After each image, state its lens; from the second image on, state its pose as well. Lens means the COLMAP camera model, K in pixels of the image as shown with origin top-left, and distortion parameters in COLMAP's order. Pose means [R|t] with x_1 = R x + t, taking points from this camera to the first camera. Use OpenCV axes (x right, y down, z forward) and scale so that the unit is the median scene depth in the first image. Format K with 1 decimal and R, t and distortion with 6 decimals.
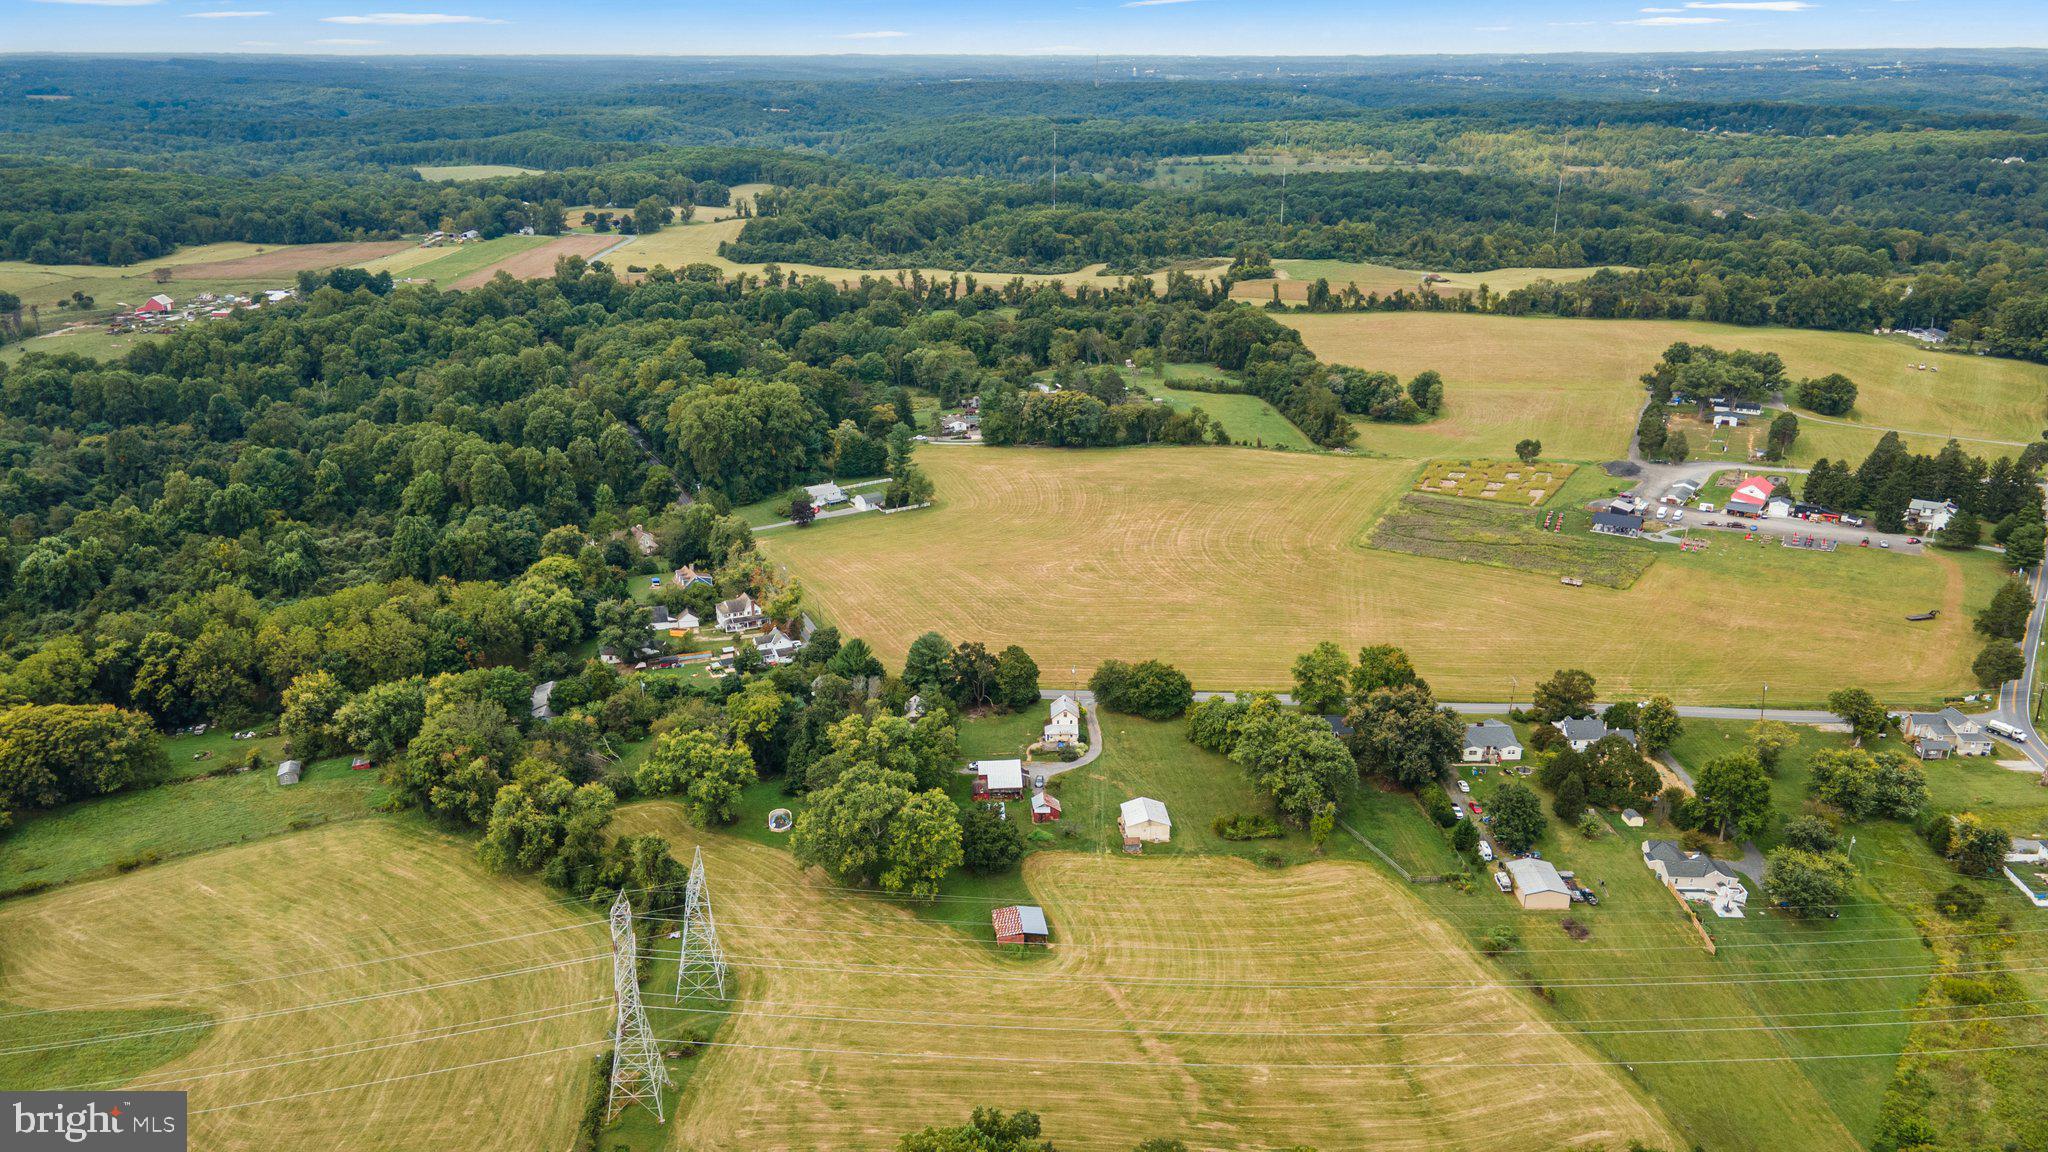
lens RADIAL K [[1515.1, 0, 1016.2], [0, 1515.1, 512.4], [0, 0, 1]] dist [0.086112, -0.145300]
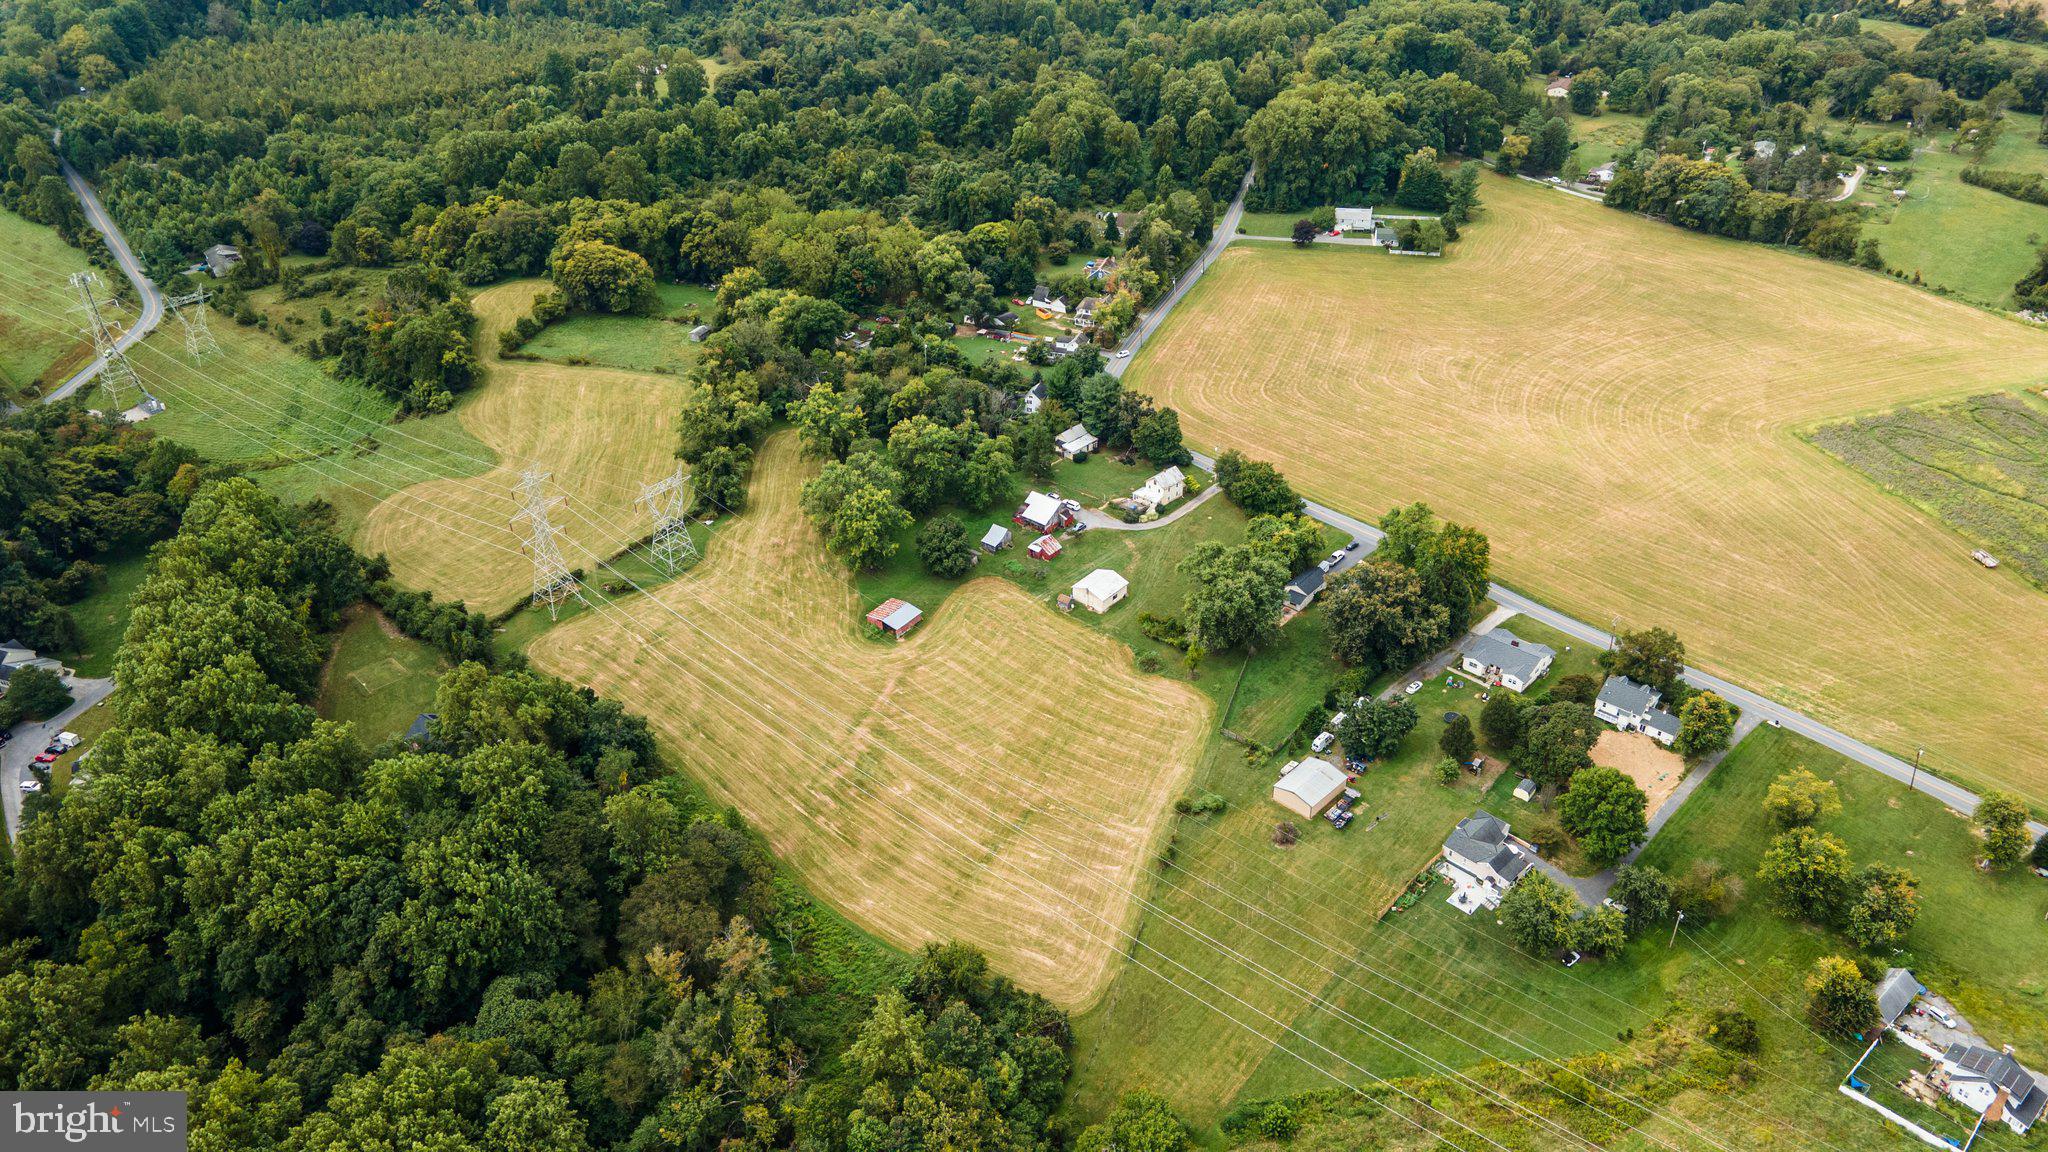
lens RADIAL K [[1492.4, 0, 1017.1], [0, 1492.4, 589.5], [0, 0, 1]] dist [0.039516, -0.001933]
pose [[0.717866, 0.377116, -0.585194, 0.697191], [-0.191174, 0.915046, 0.355166, -0.176900], [0.669419, -0.143088, 0.728975, 0.173292]]
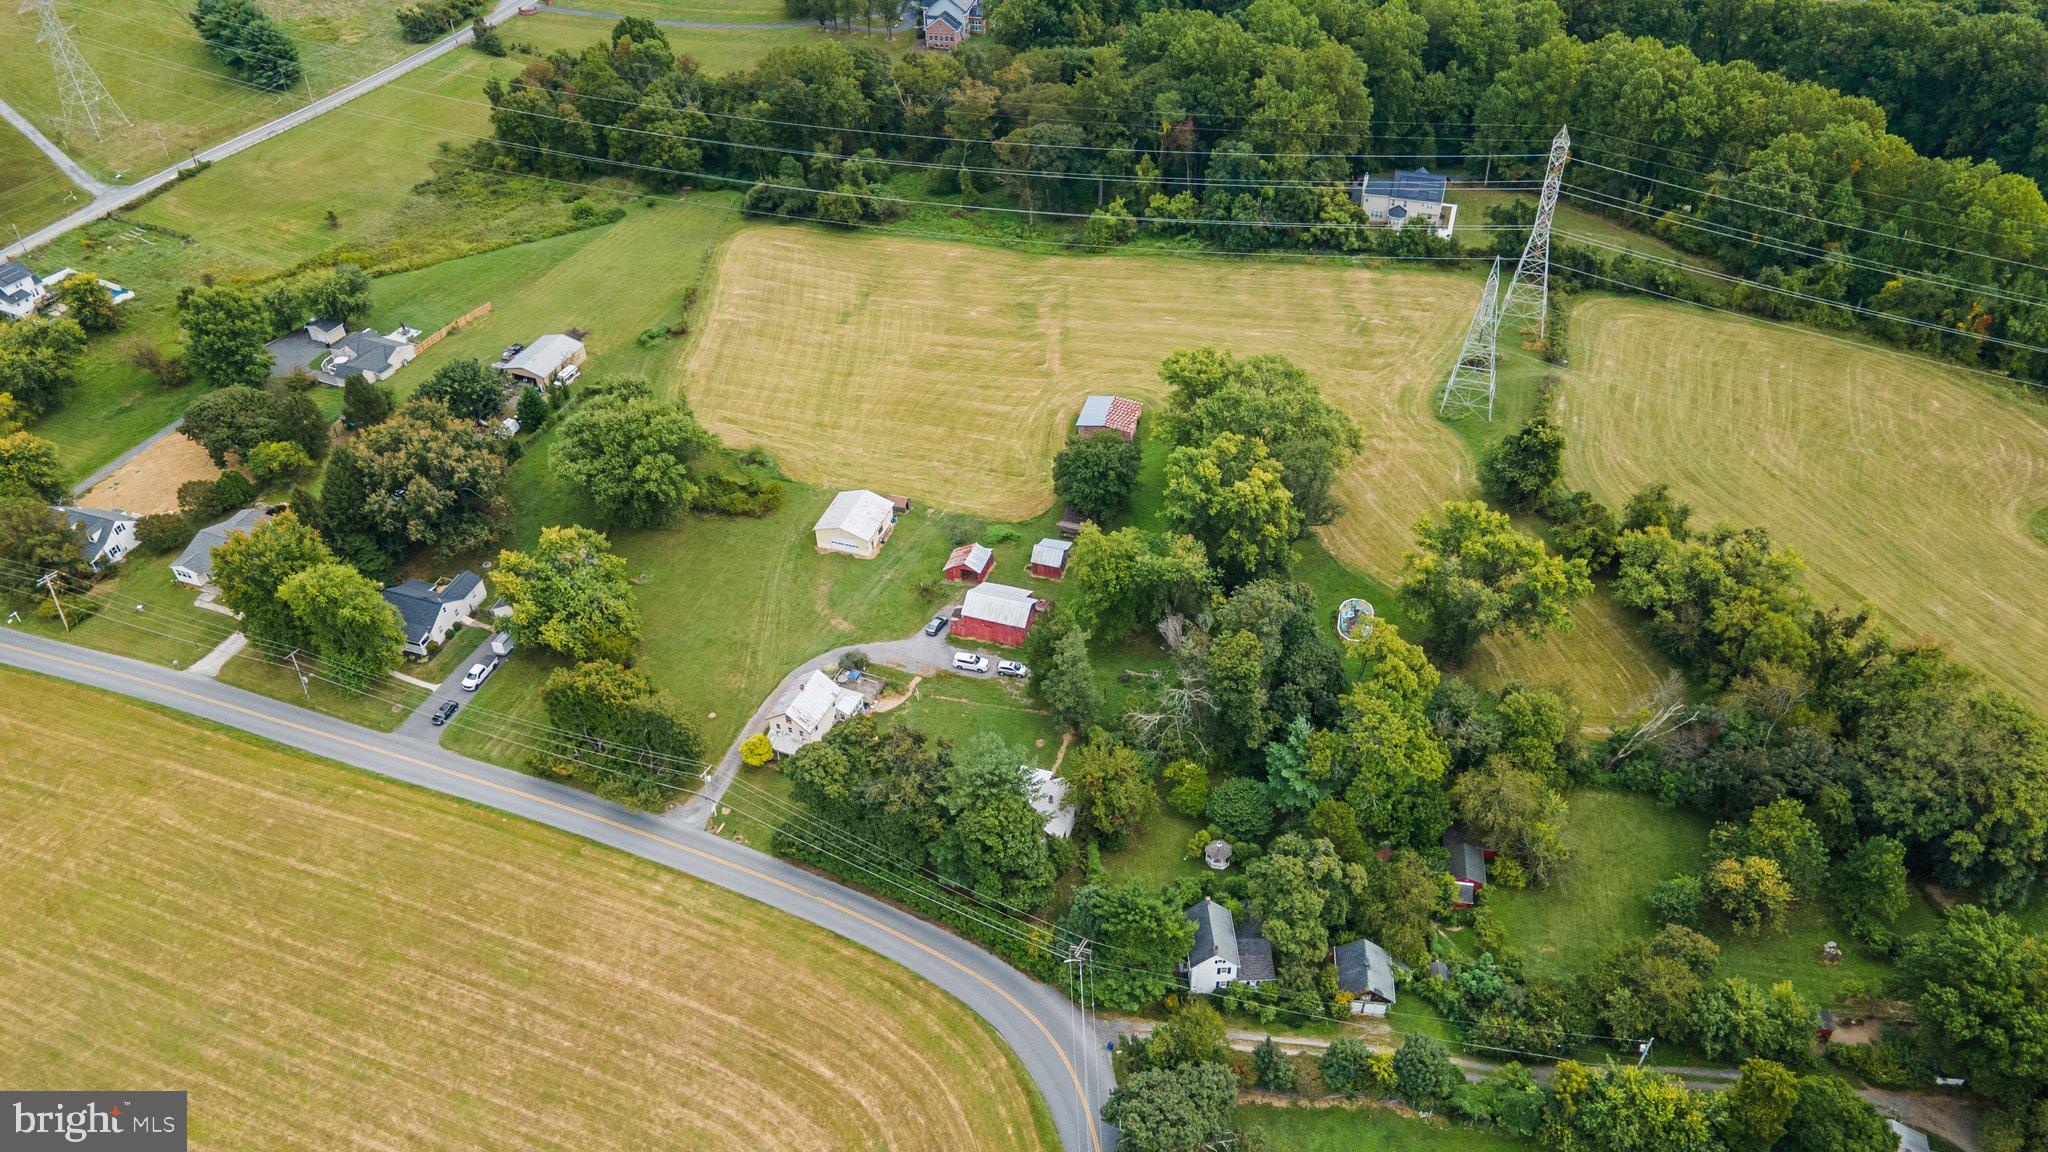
lens RADIAL K [[1491.6, 0, 1017.8], [0, 1491.6, 593.1], [0, 0, 1]] dist [0.019465, 0.042740]
pose [[-0.919741, -0.238032, 0.312118, -0.224172], [0.136440, 0.551703, 0.822805, -0.365768], [-0.368050, 0.799353, -0.474946, 1.376807]]
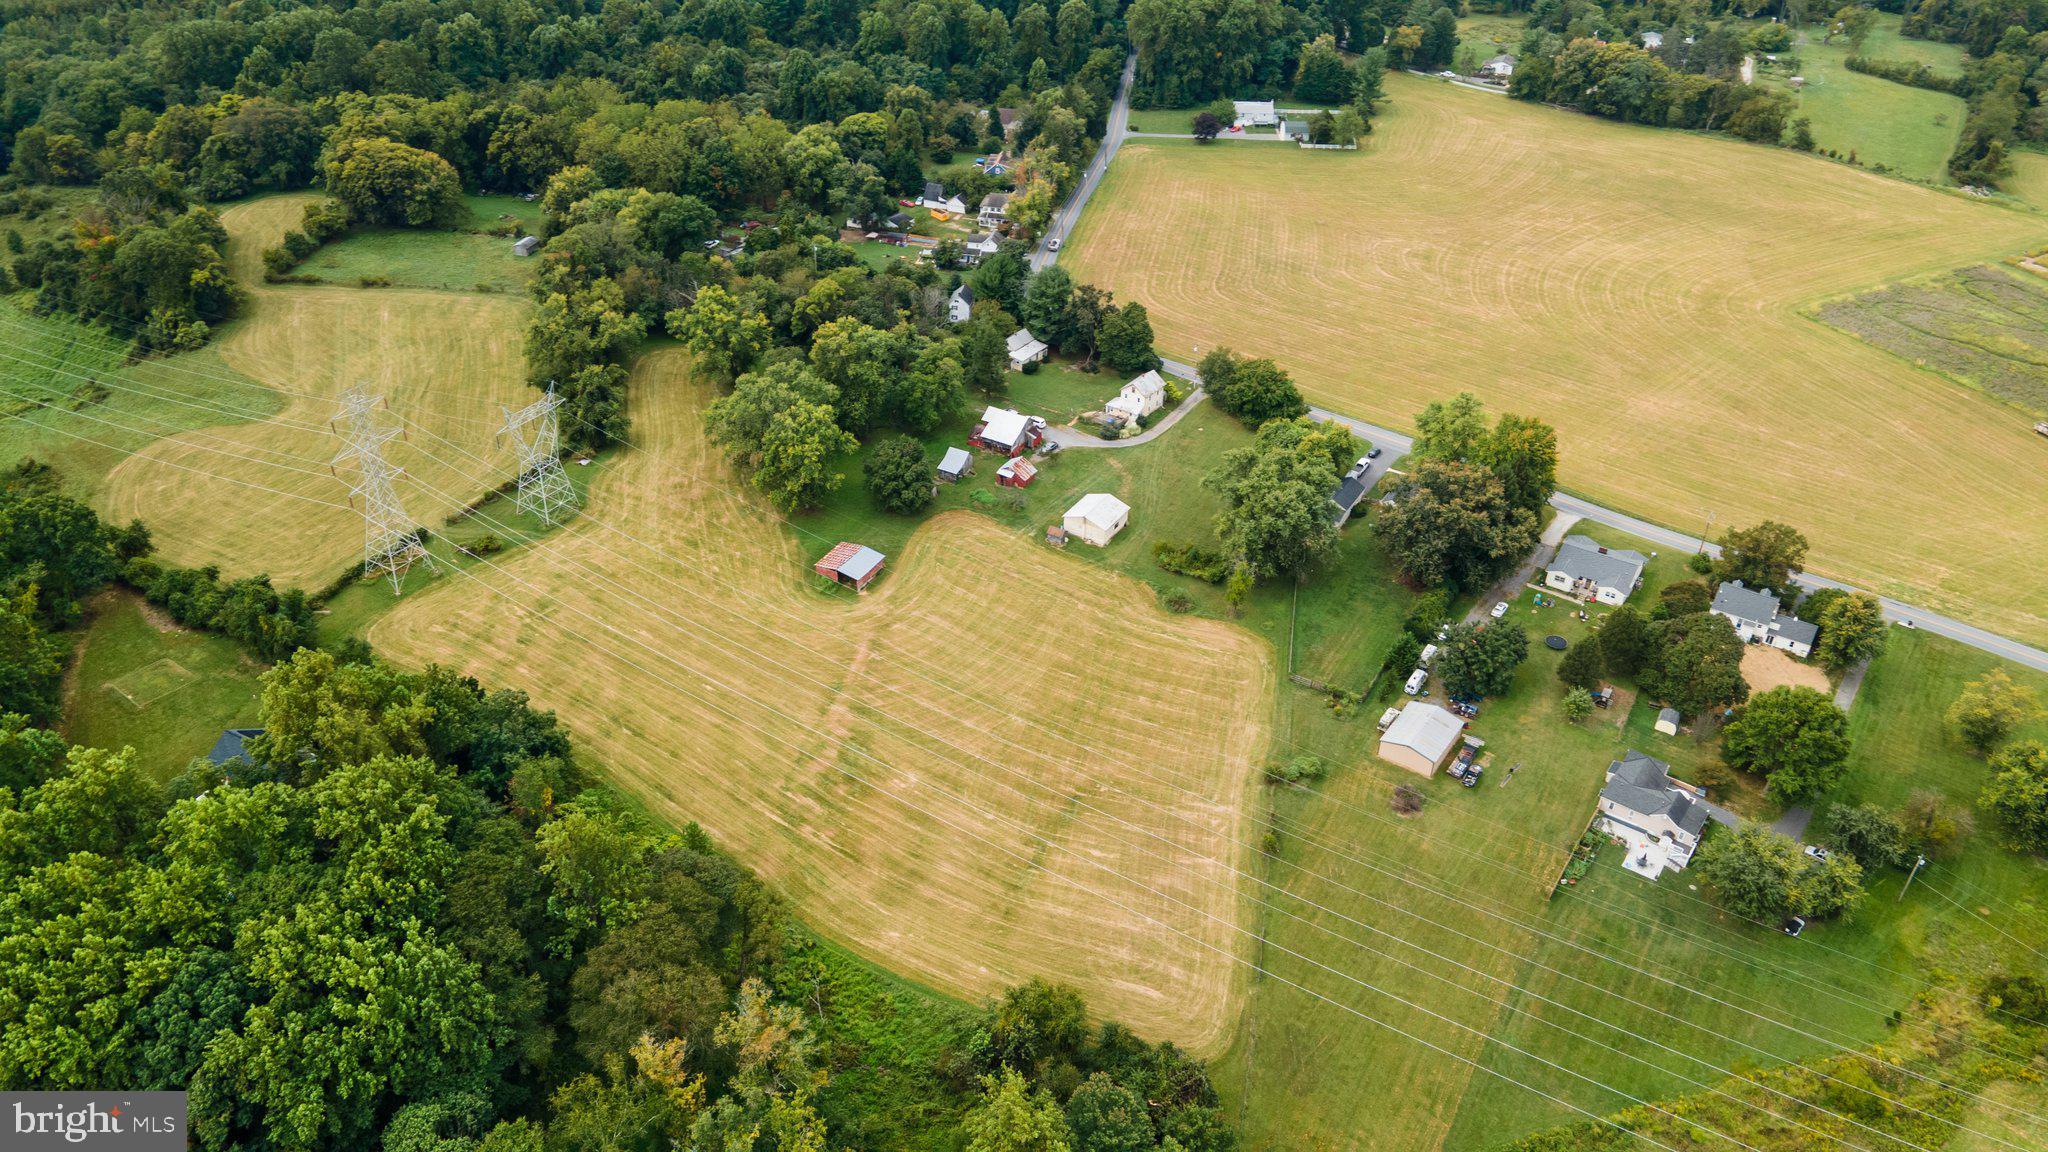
lens RADIAL K [[1491.6, 0, 1017.8], [0, 1491.6, 593.1], [0, 0, 1]] dist [0.019465, 0.042740]
pose [[0.818898, 0.341167, -0.461532, 0.483210], [-0.189651, 0.919826, 0.343442, -0.052259], [0.541700, -0.193714, 0.817946, 0.252308]]
